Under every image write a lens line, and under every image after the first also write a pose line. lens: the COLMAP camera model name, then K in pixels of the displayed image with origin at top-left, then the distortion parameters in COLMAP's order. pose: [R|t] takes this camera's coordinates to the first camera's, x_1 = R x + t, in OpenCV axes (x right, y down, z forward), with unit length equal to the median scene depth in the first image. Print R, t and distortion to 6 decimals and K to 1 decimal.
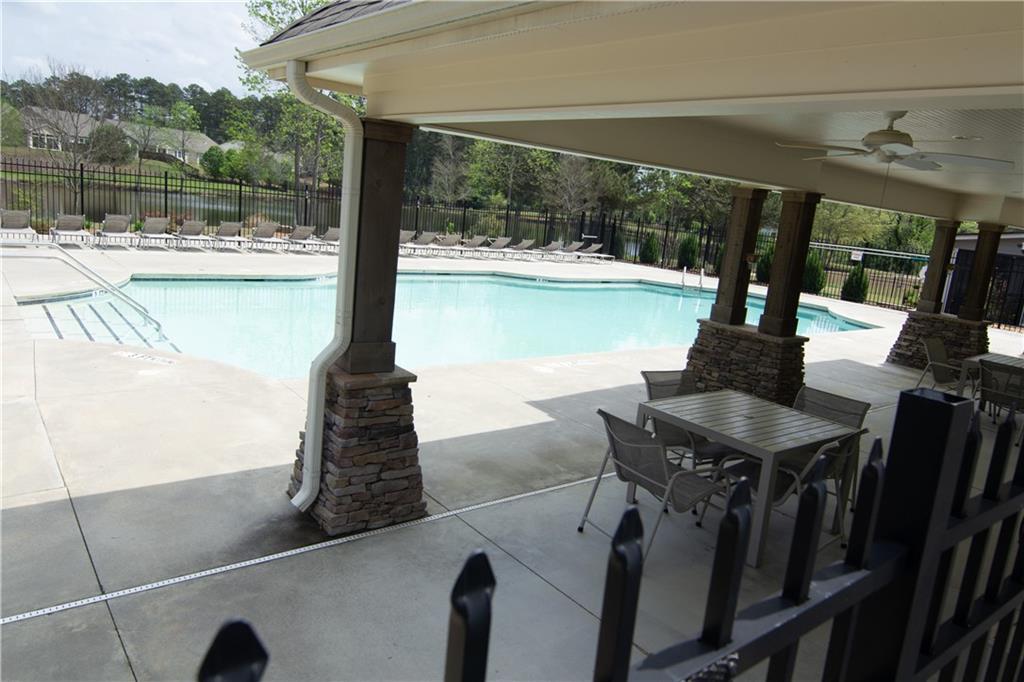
lens RADIAL K [[699.0, 0, 509.9], [0, 699.0, 339.4], [0, 0, 1]] dist [0.001270, -0.014428]
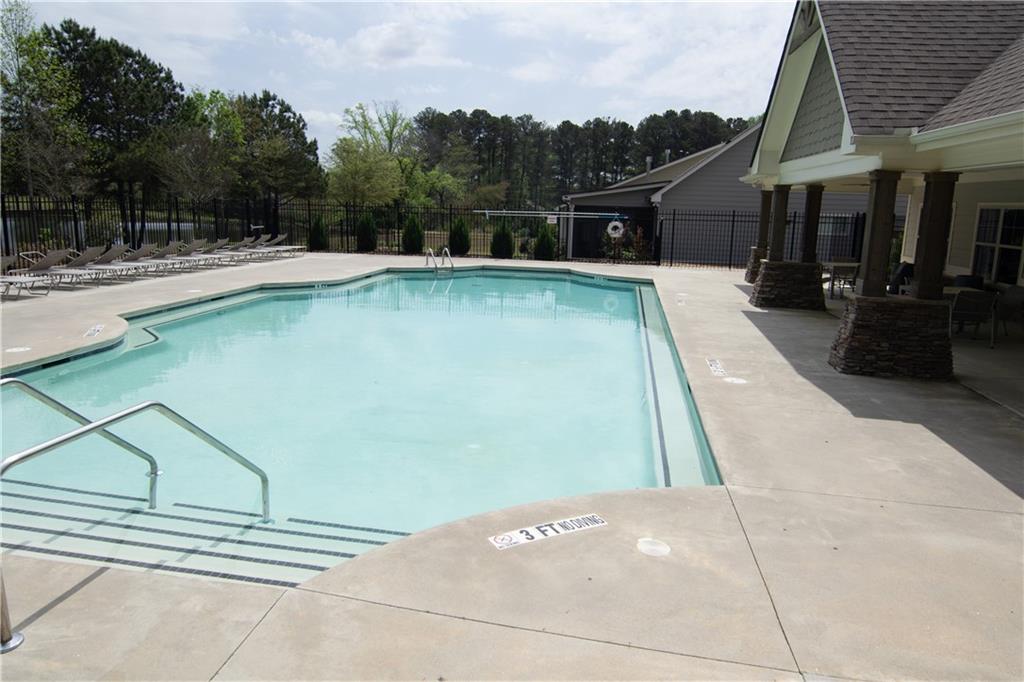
lens RADIAL K [[699.0, 0, 510.2], [0, 699.0, 338.2], [0, 0, 1]] dist [0.001270, -0.014428]
pose [[0.732282, -0.206495, 0.648940, -0.452190], [0.179217, 0.977764, 0.108894, -0.098533], [-0.656996, 0.036560, 0.753007, 0.306668]]
